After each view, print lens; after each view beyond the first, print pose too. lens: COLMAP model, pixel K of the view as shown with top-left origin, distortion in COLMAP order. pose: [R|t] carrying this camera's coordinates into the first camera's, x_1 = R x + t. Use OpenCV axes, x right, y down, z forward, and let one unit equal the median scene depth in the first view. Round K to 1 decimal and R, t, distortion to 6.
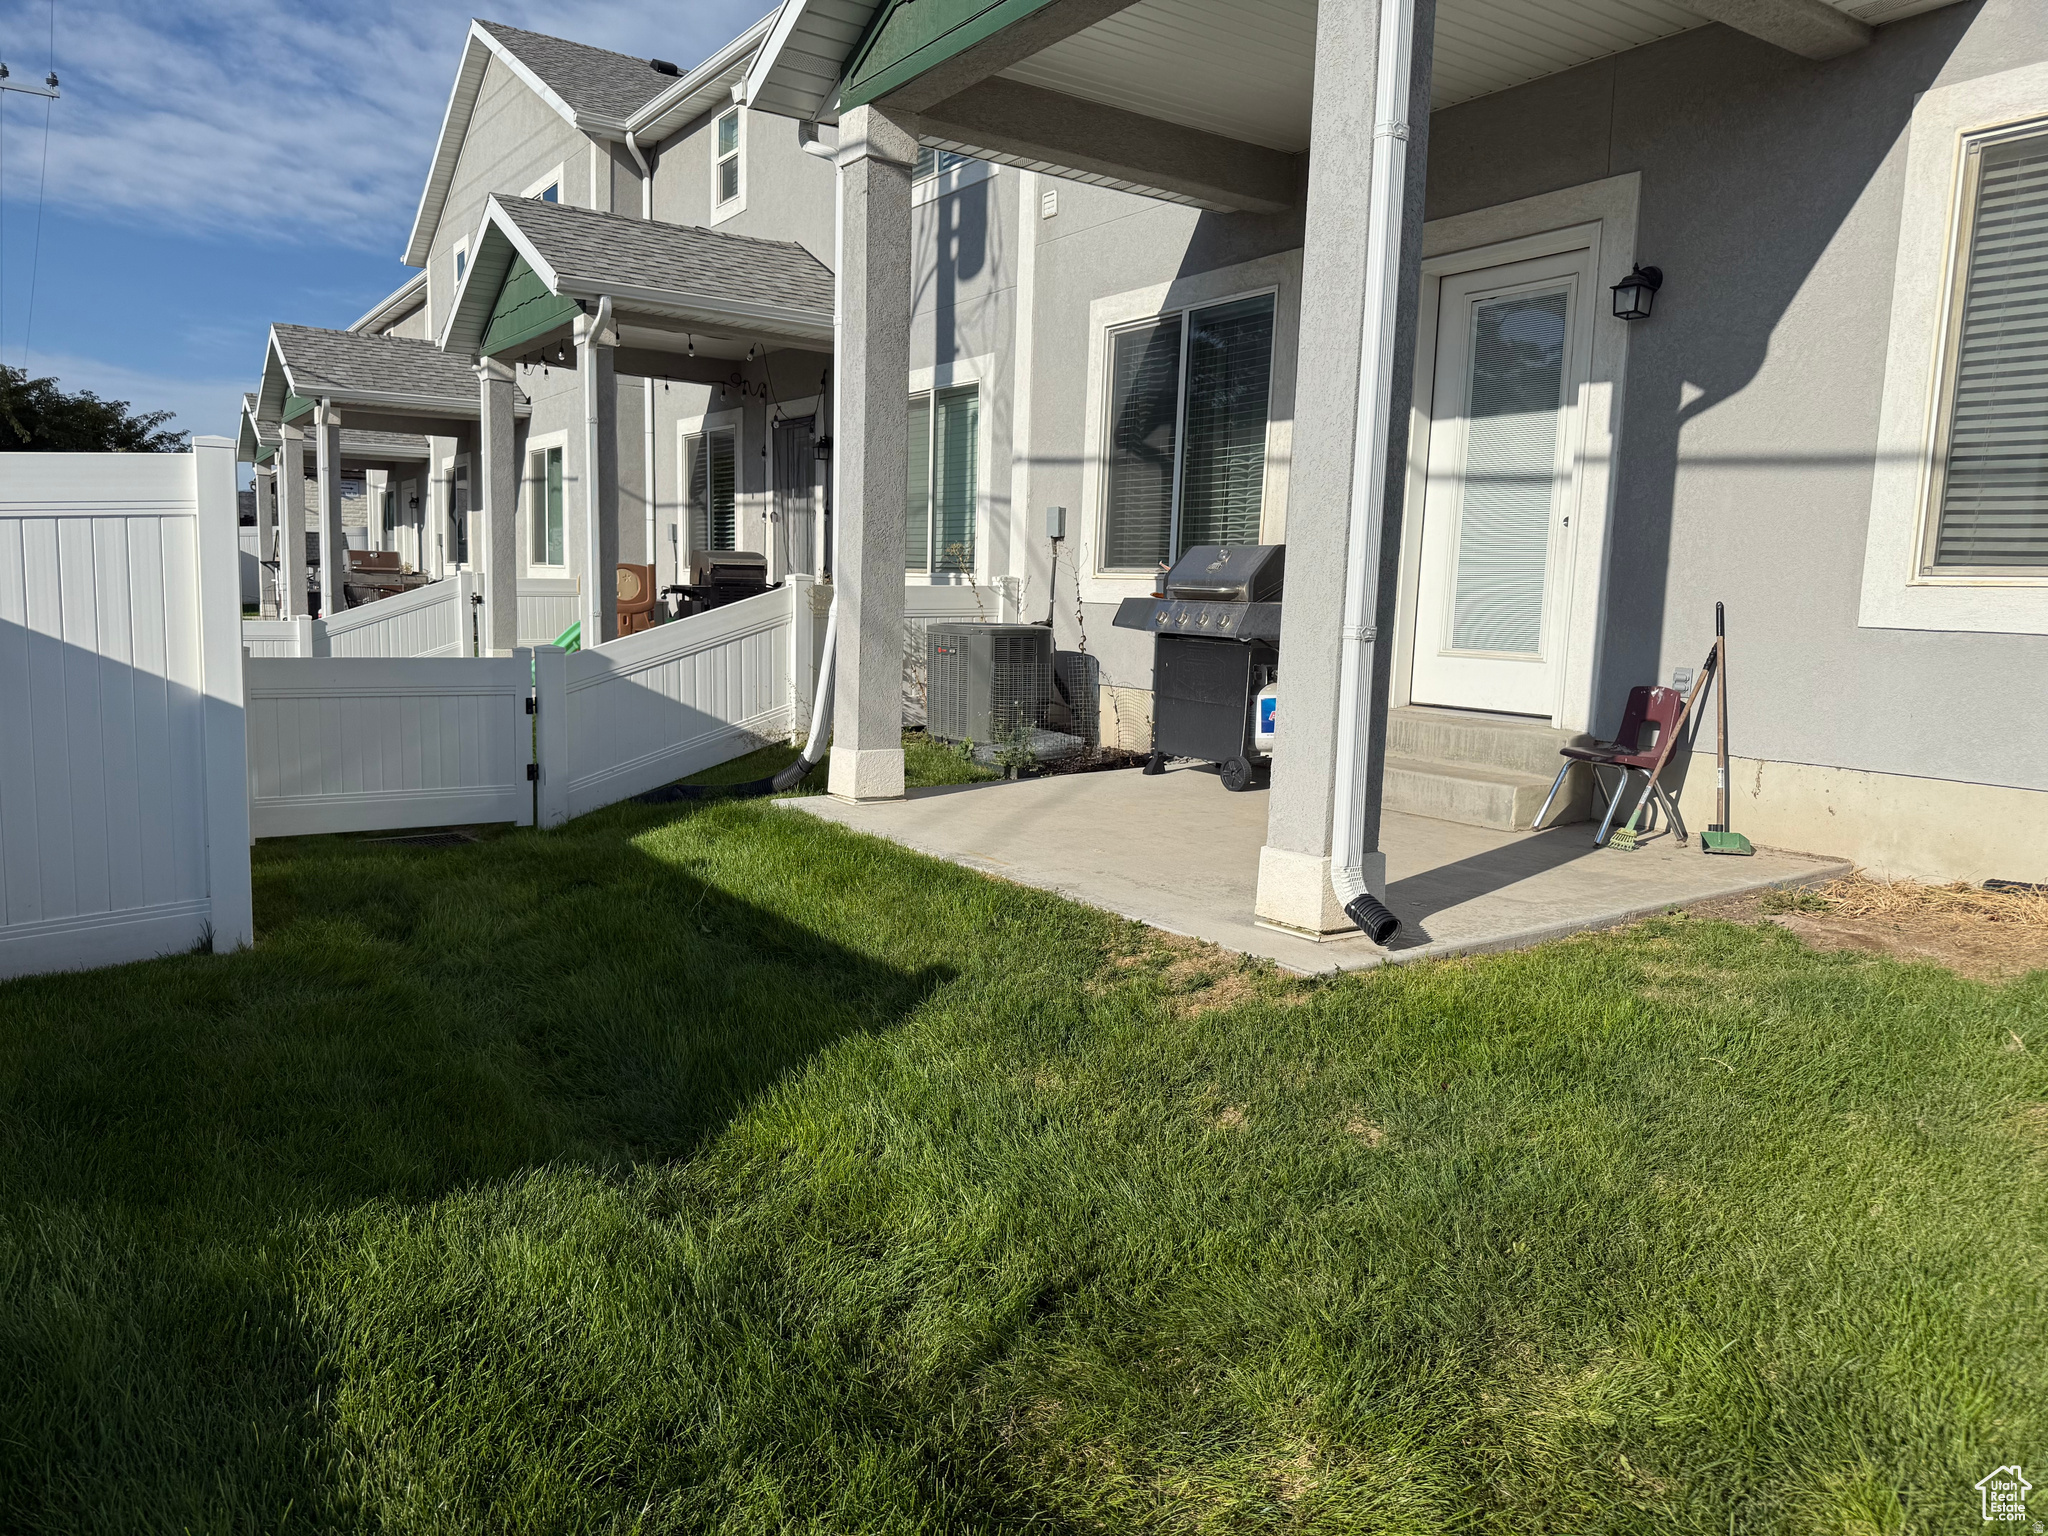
lens RADIAL K [[1443.9, 0, 1033.0], [0, 1443.9, 774.1], [0, 0, 1]] dist [-0.000192, -0.001977]
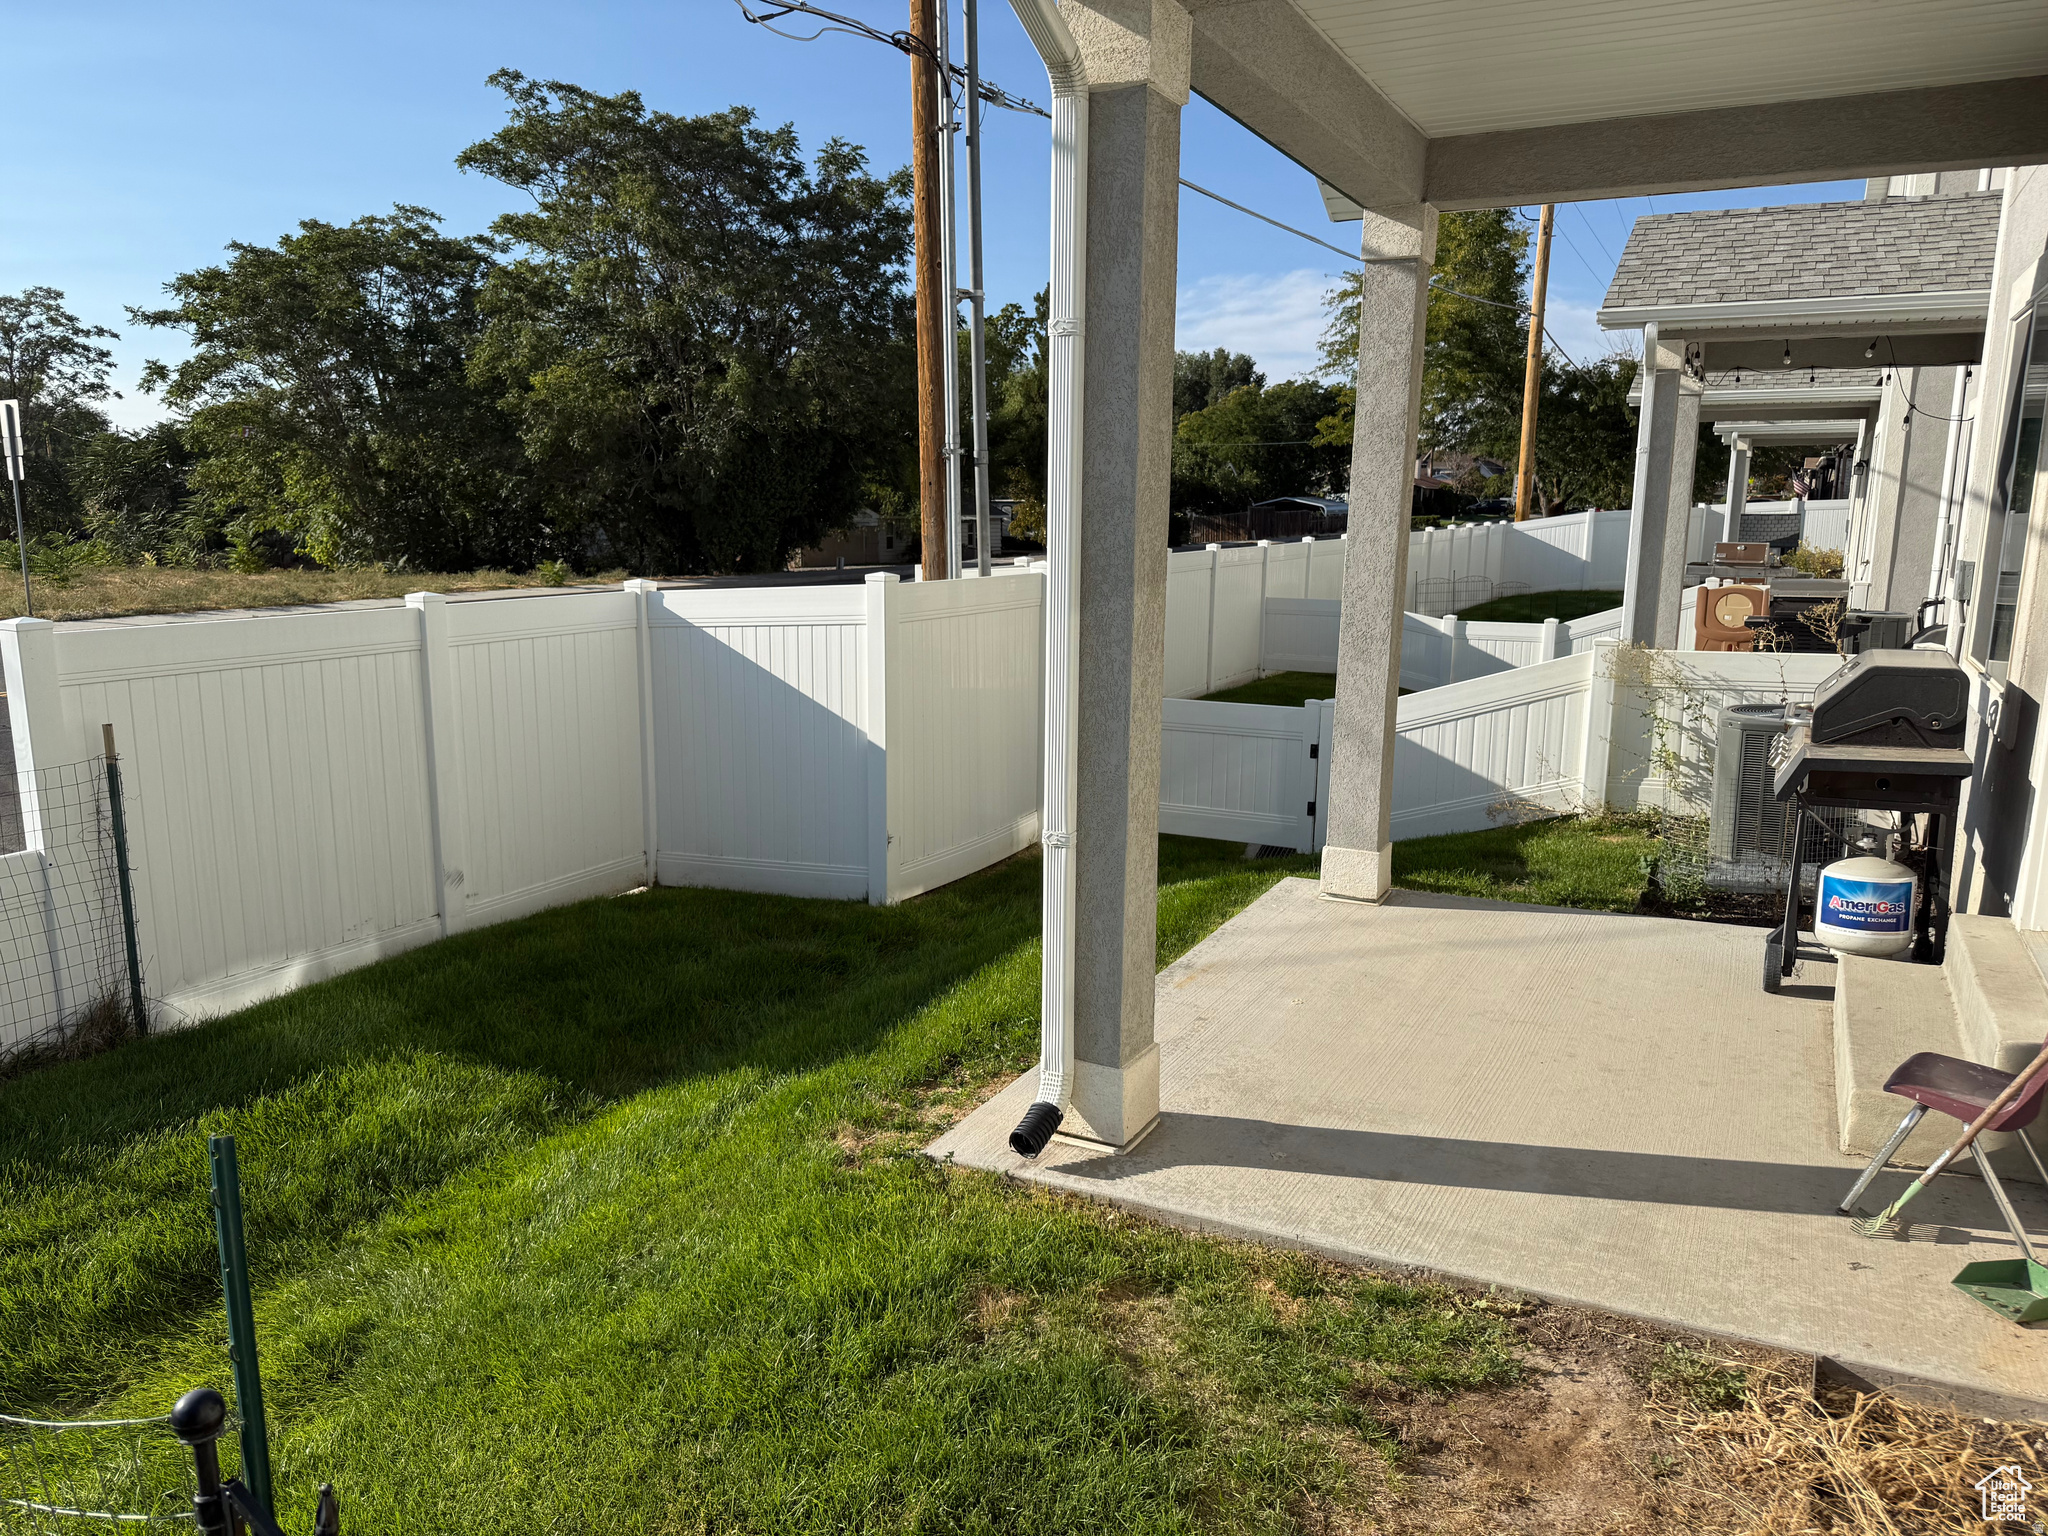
lens RADIAL K [[1443.9, 0, 1033.3], [0, 1443.9, 769.3], [0, 0, 1]] dist [-0.000192, -0.001977]
pose [[0.477274, 0.131787, -0.868816, 0.529760], [-0.102928, 0.990269, 0.093667, -0.116214], [0.872706, 0.044721, 0.486194, 0.257327]]
